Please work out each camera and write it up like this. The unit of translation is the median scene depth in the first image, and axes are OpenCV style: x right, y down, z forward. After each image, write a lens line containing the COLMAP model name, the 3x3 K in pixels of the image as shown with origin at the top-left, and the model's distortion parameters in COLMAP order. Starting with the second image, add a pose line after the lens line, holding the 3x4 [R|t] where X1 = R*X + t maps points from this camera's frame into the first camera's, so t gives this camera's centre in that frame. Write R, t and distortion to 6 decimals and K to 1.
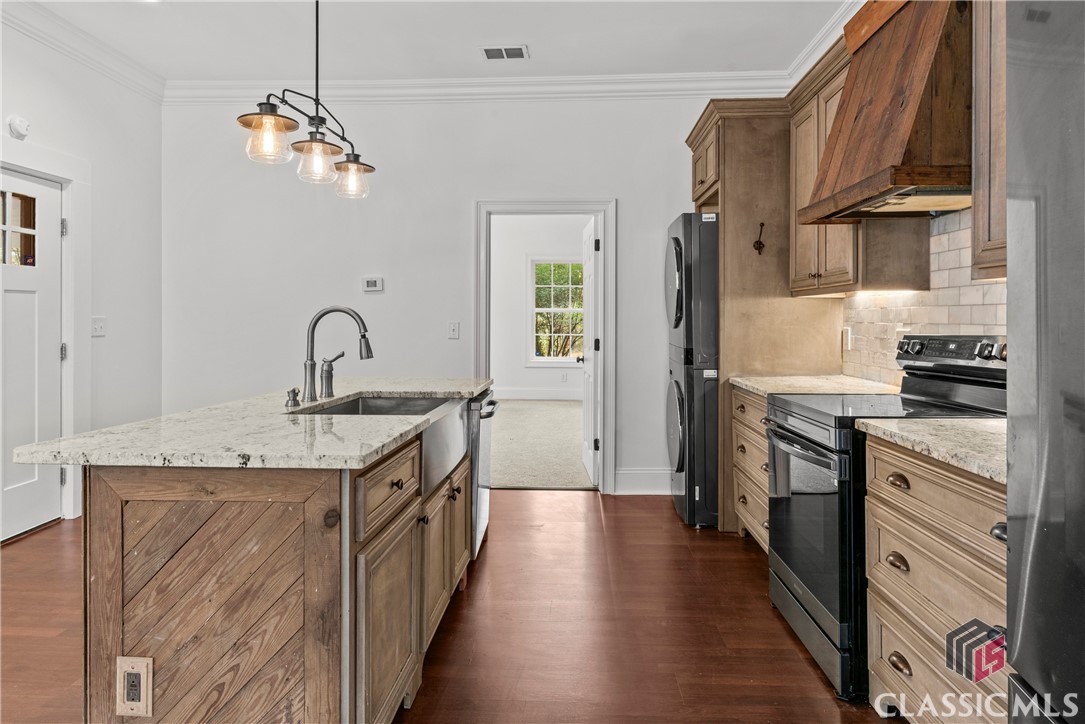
lens RADIAL K [[636.2, 0, 540.5], [0, 636.2, 320.0], [0, 0, 1]] dist [-0.003734, -0.000925]
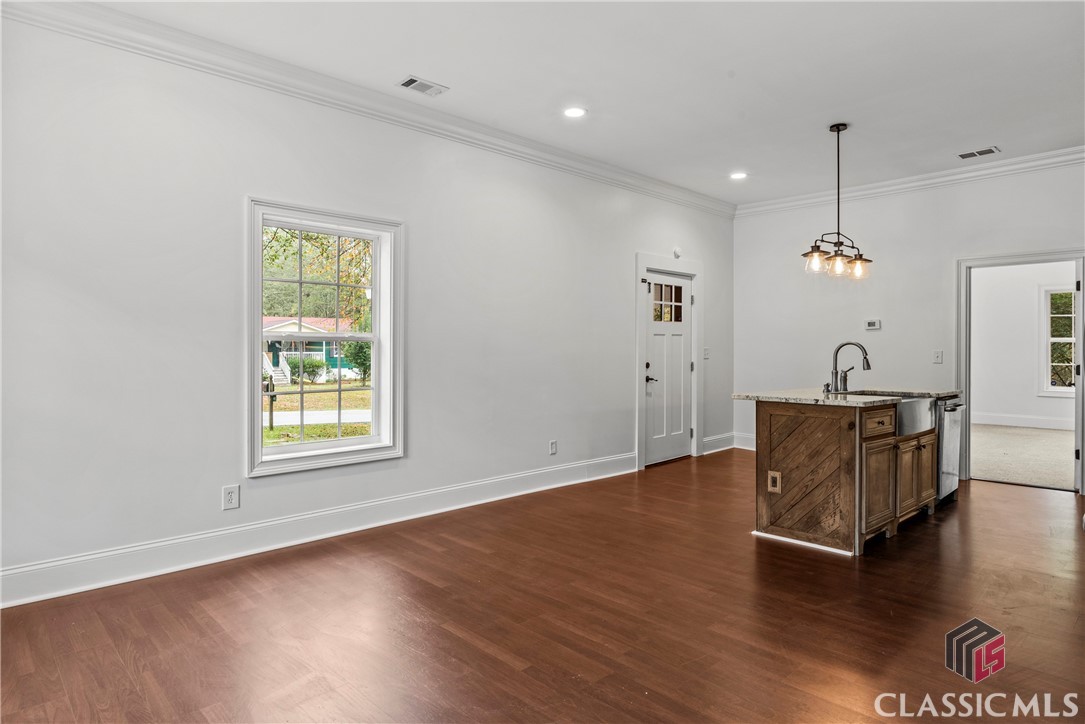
lens RADIAL K [[621.9, 0, 543.8], [0, 621.9, 351.8], [0, 0, 1]] dist [-0.003832, 0.000259]
pose [[0.731440, 0.000342, -0.681906, 0.227768], [0.001327, 0.999997, 0.001925, 0.003121], [0.681905, -0.002312, 0.731437, -0.808608]]
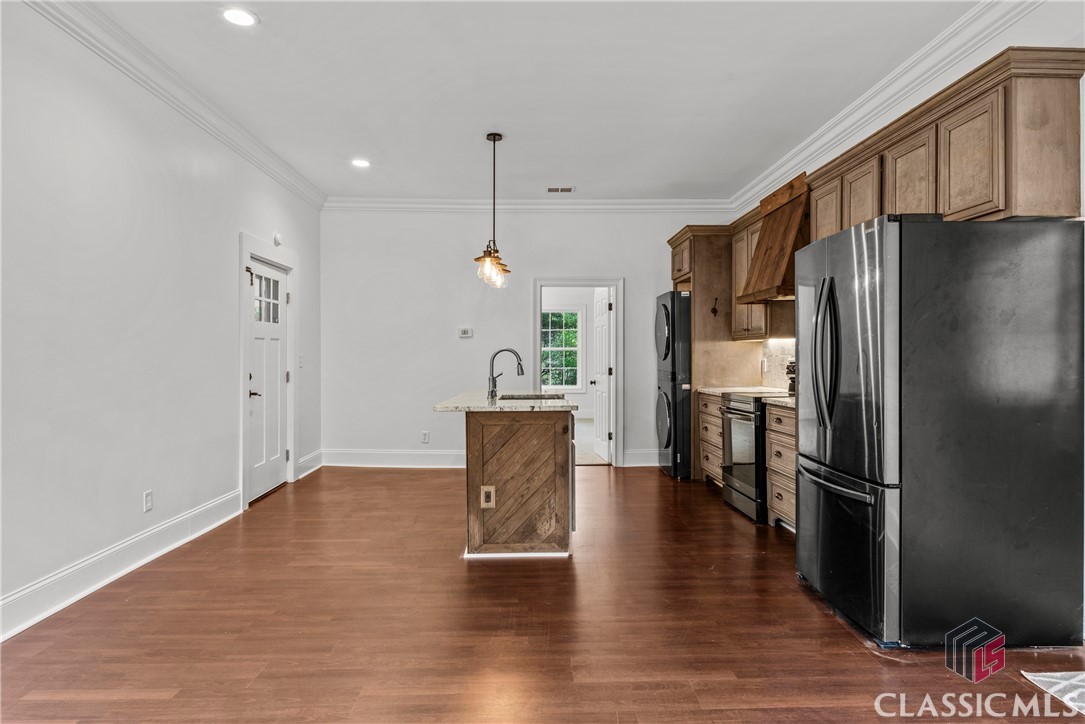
lens RADIAL K [[618.1, 0, 542.5], [0, 618.1, 362.0], [0, 0, 1]] dist [-0.002458, 0.000508]
pose [[0.996721, -0.005563, 0.080719, -0.303005], [0.004887, 0.999951, 0.008575, 0.003866], [-0.080763, -0.008153, 0.996700, -0.744256]]
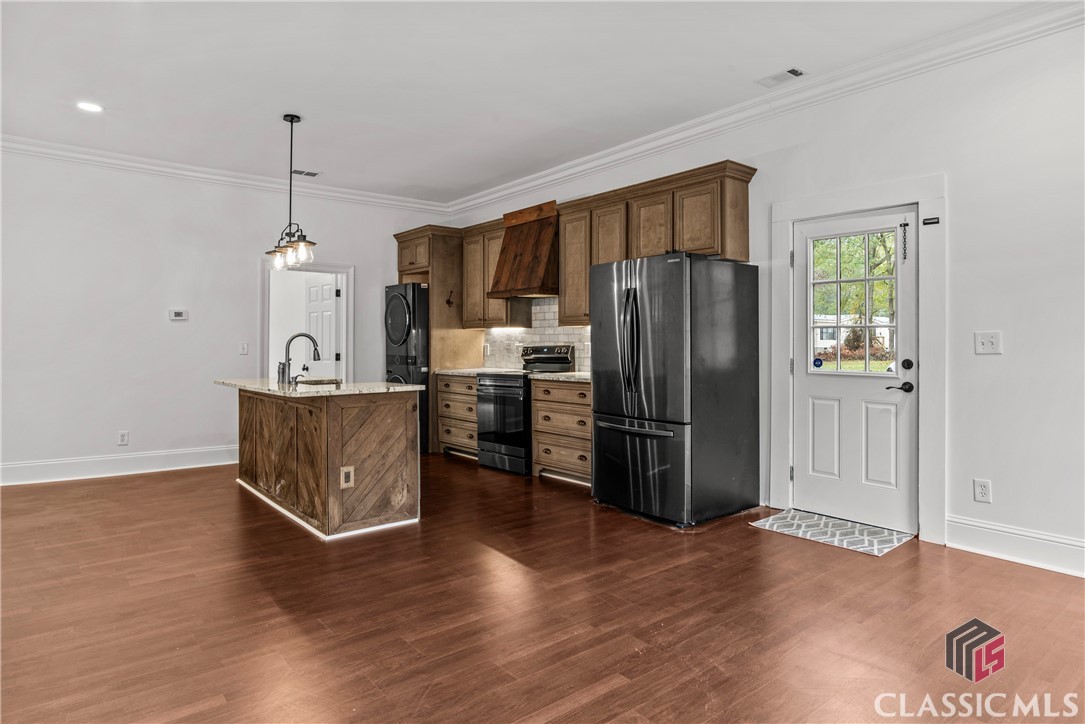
lens RADIAL K [[628.3, 0, 542.8], [0, 628.3, 338.5], [0, 0, 1]] dist [-0.002451, -0.000132]
pose [[0.742309, 0.000433, 0.670057, -0.881490], [0.003520, 0.999983, -0.004546, 0.003925], [-0.670048, 0.005734, 0.742296, -0.743668]]
